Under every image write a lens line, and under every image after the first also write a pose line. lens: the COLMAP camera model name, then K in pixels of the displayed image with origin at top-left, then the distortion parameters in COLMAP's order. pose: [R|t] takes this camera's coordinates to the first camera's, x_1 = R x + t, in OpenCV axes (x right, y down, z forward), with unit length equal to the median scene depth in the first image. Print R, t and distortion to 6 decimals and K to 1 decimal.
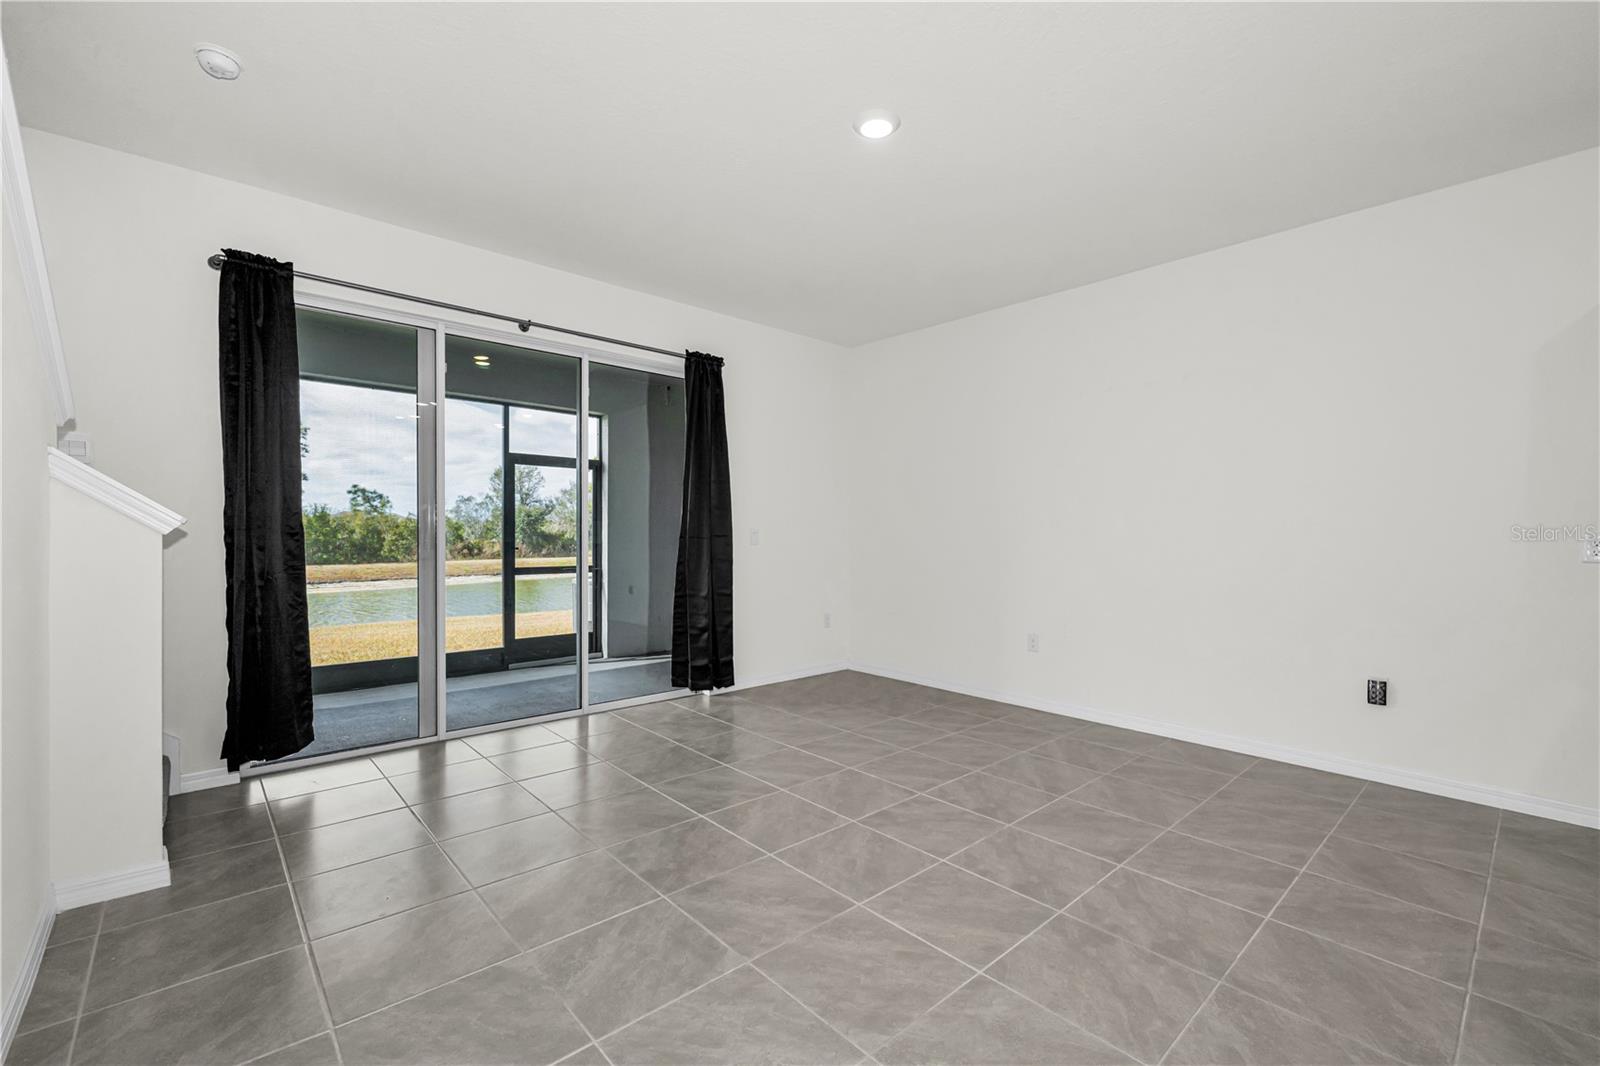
lens RADIAL K [[680.7, 0, 798.2], [0, 680.7, 542.6], [0, 0, 1]] dist [-0.001499, 0.000788]
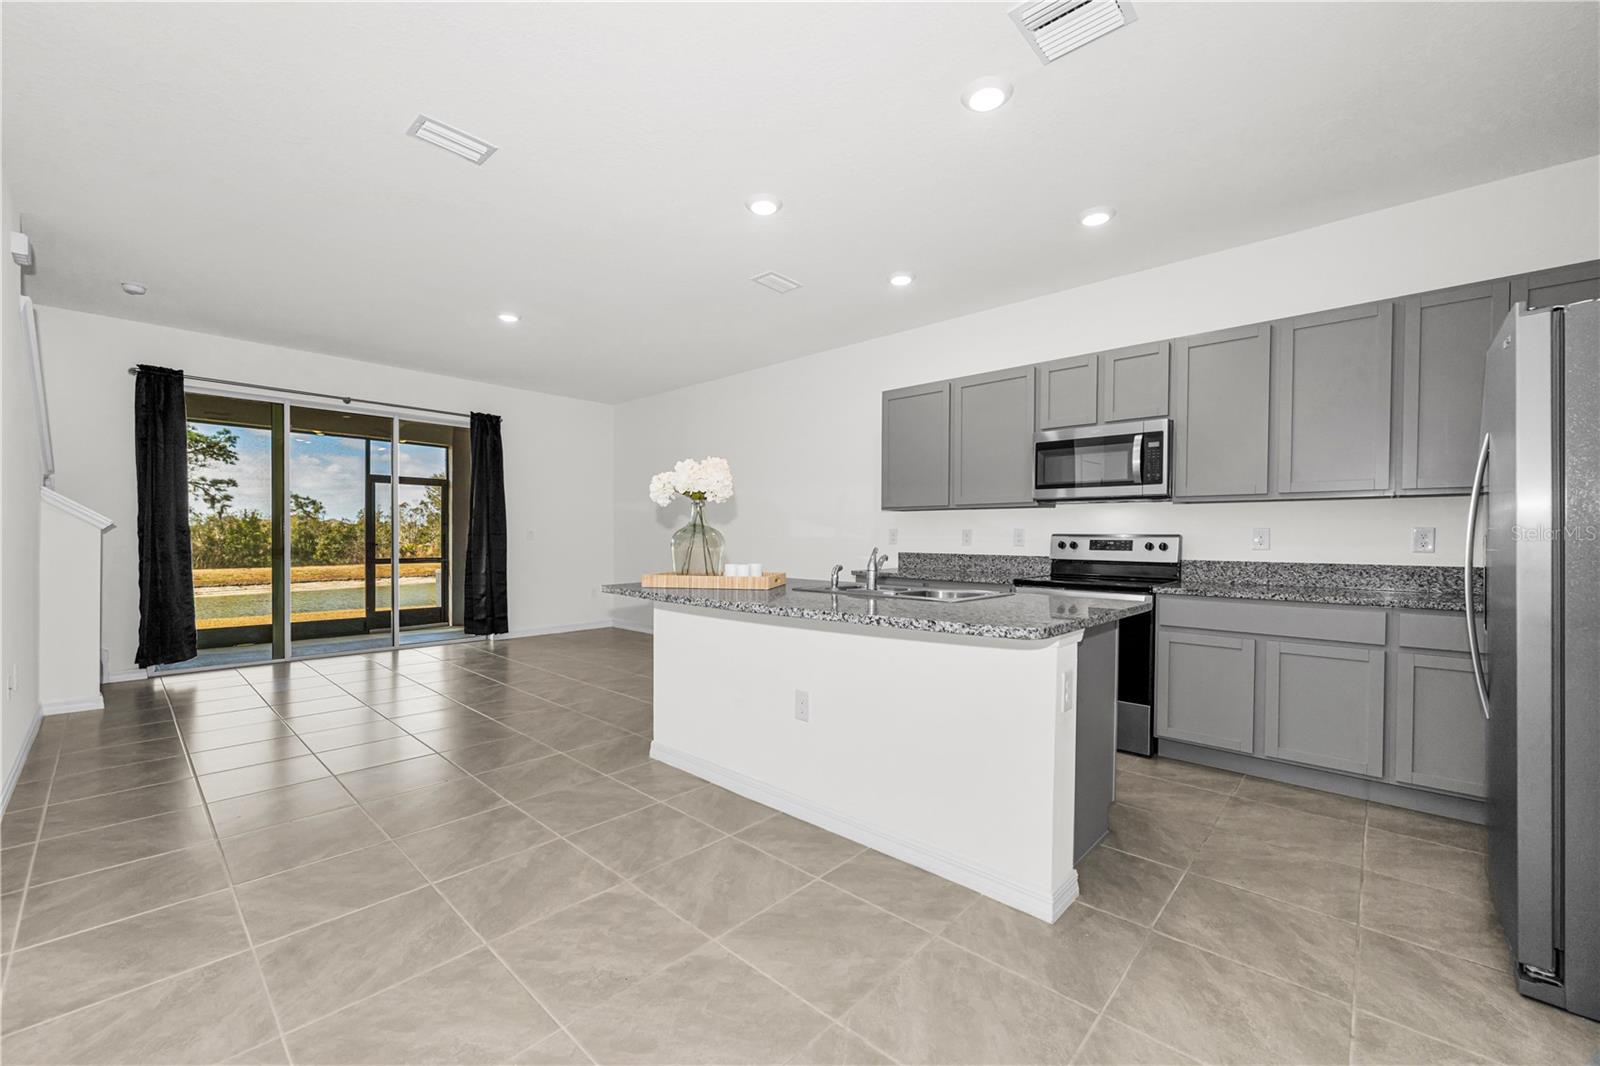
lens RADIAL K [[639.3, 0, 795.2], [0, 639.3, 541.3], [0, 0, 1]] dist [0.000730, -0.000229]
pose [[0.996164, -0.002351, 0.087470, 0.489313], [0.003075, 0.999962, -0.008147, 0.023998], [-0.087448, 0.008385, 0.996134, -0.551463]]
